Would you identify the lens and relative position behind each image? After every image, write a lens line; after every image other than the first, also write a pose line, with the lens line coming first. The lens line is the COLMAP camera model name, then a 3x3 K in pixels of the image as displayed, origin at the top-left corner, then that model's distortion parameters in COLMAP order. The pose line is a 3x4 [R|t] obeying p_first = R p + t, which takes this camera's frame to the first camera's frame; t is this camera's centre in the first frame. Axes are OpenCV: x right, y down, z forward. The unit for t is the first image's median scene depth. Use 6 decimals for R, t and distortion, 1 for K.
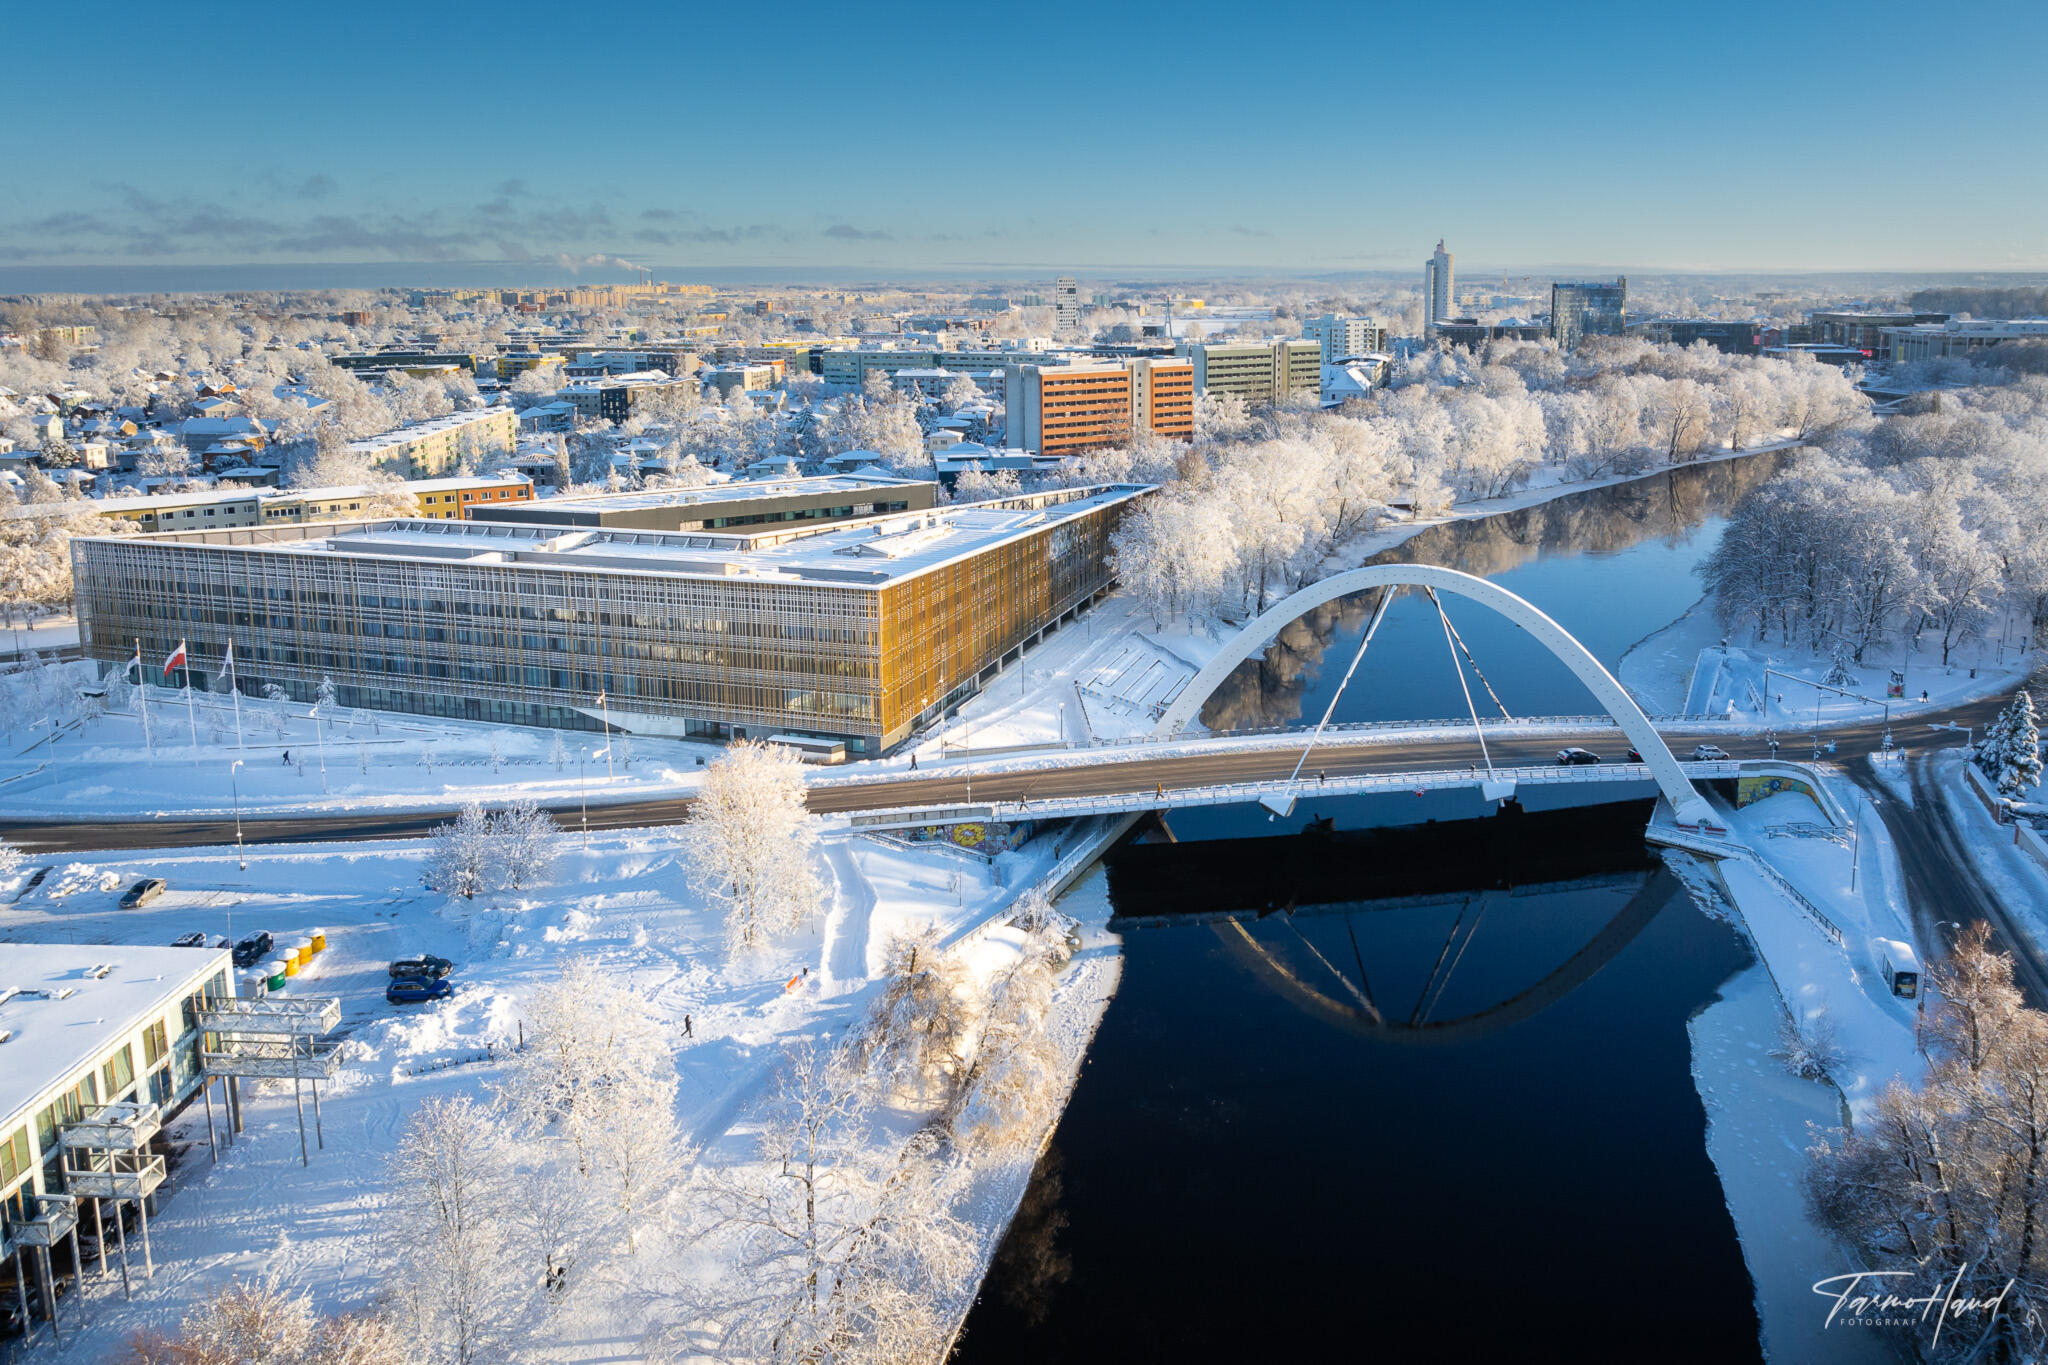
lens RADIAL K [[1569.4, 0, 1024.0], [0, 1569.4, 682.5], [0, 0, 1]] dist [0.006718, -0.064416]
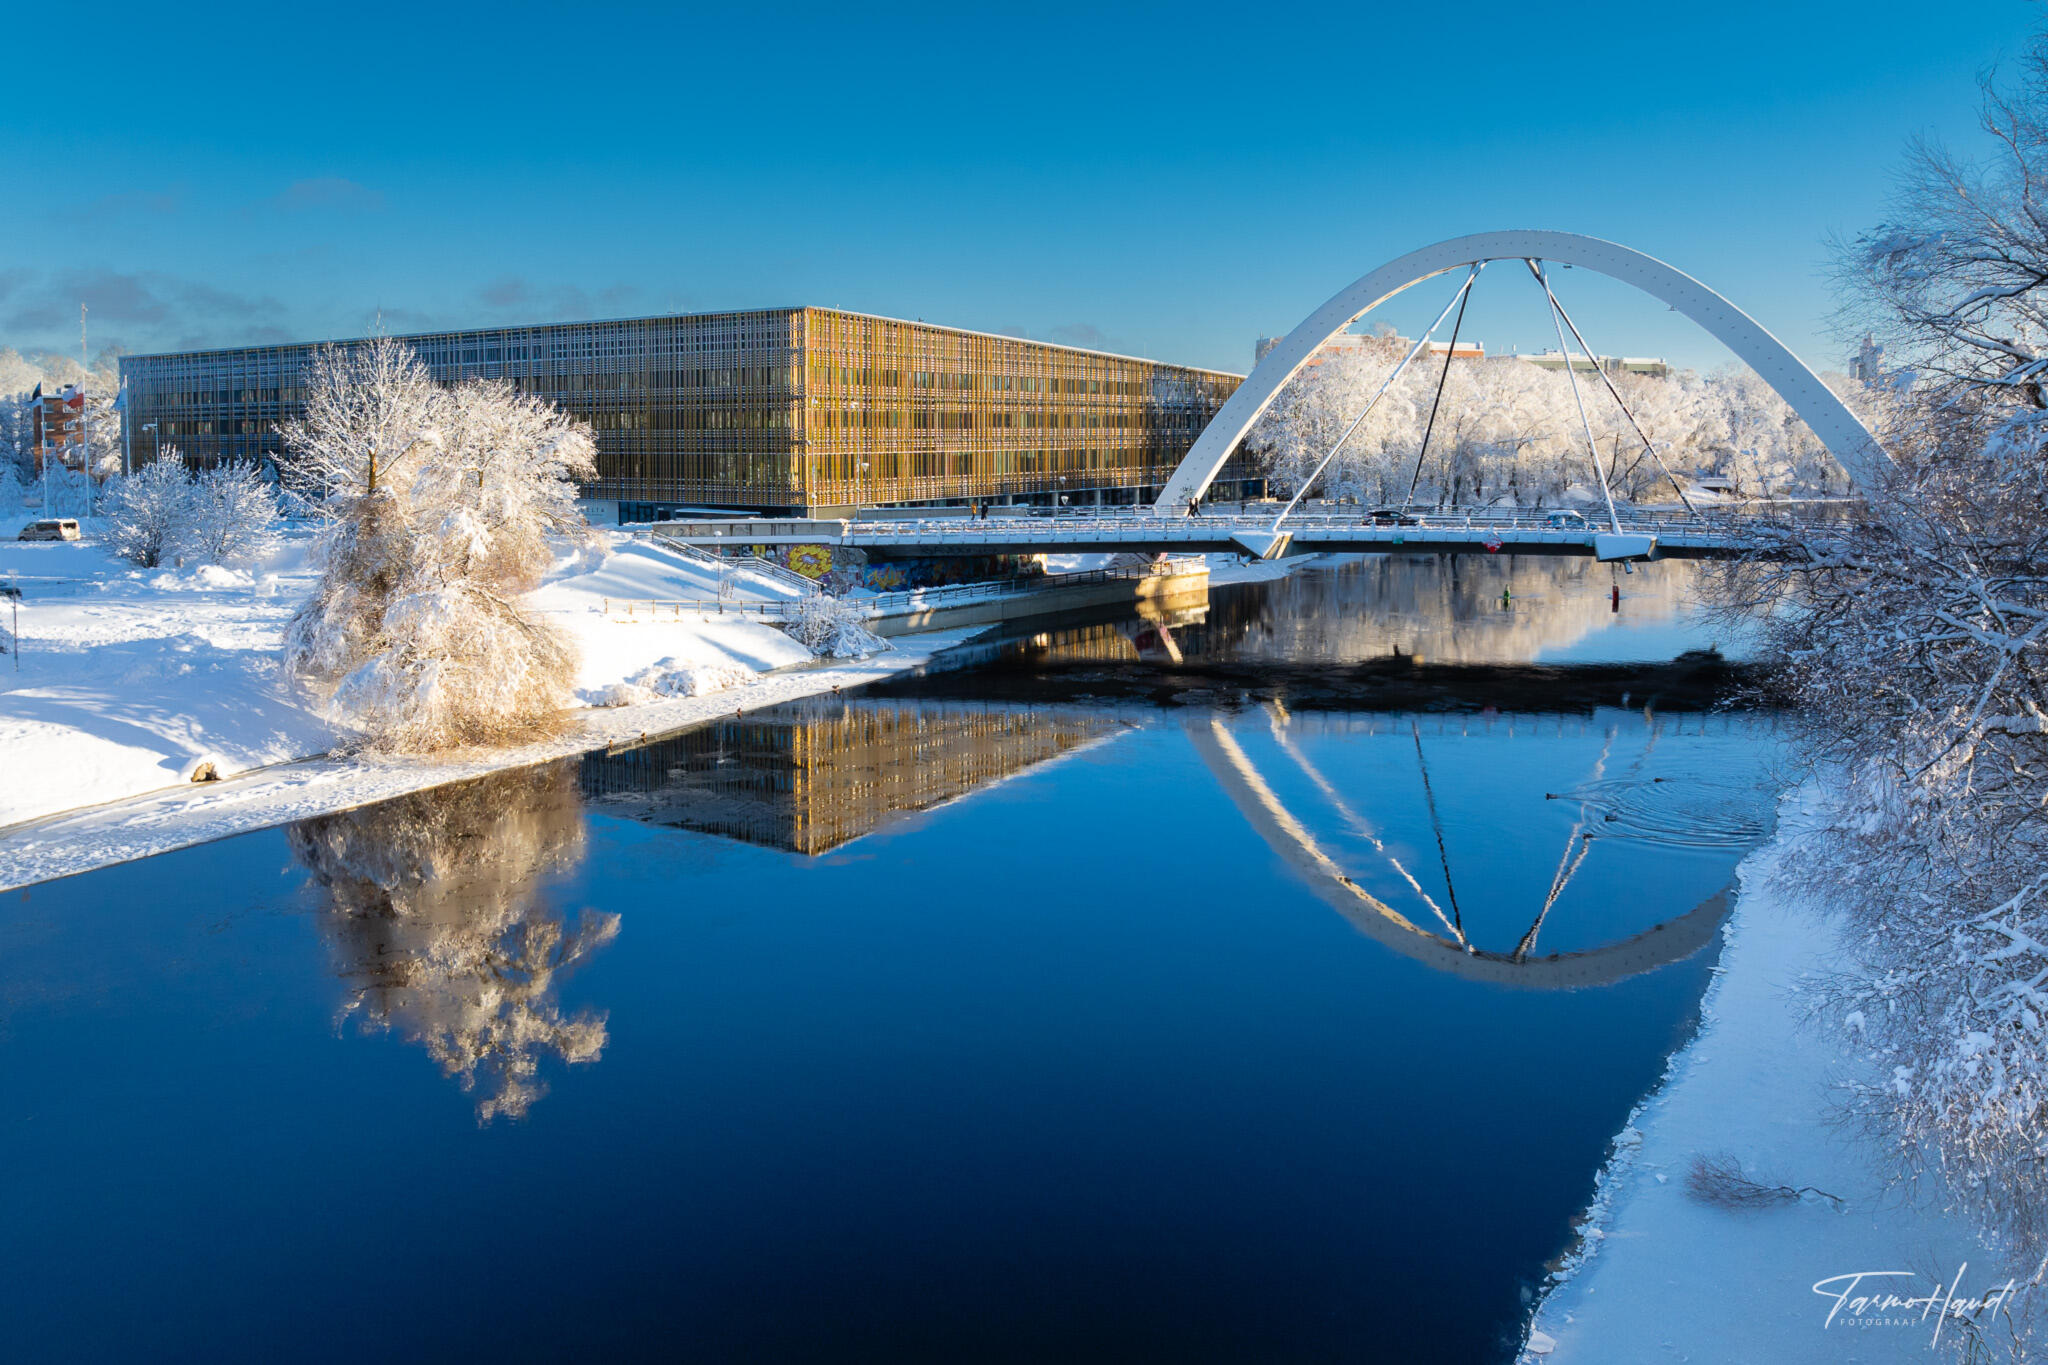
lens RADIAL K [[1569.4, 0, 1024.0], [0, 1569.4, 682.5], [0, 0, 1]] dist [0.006718, -0.064416]
pose [[0.963588, 0.052713, -0.262143, 0.173653], [-0.083196, 0.990818, -0.106573, 0.155094], [0.254119, 0.124502, 0.959126, 0.259605]]
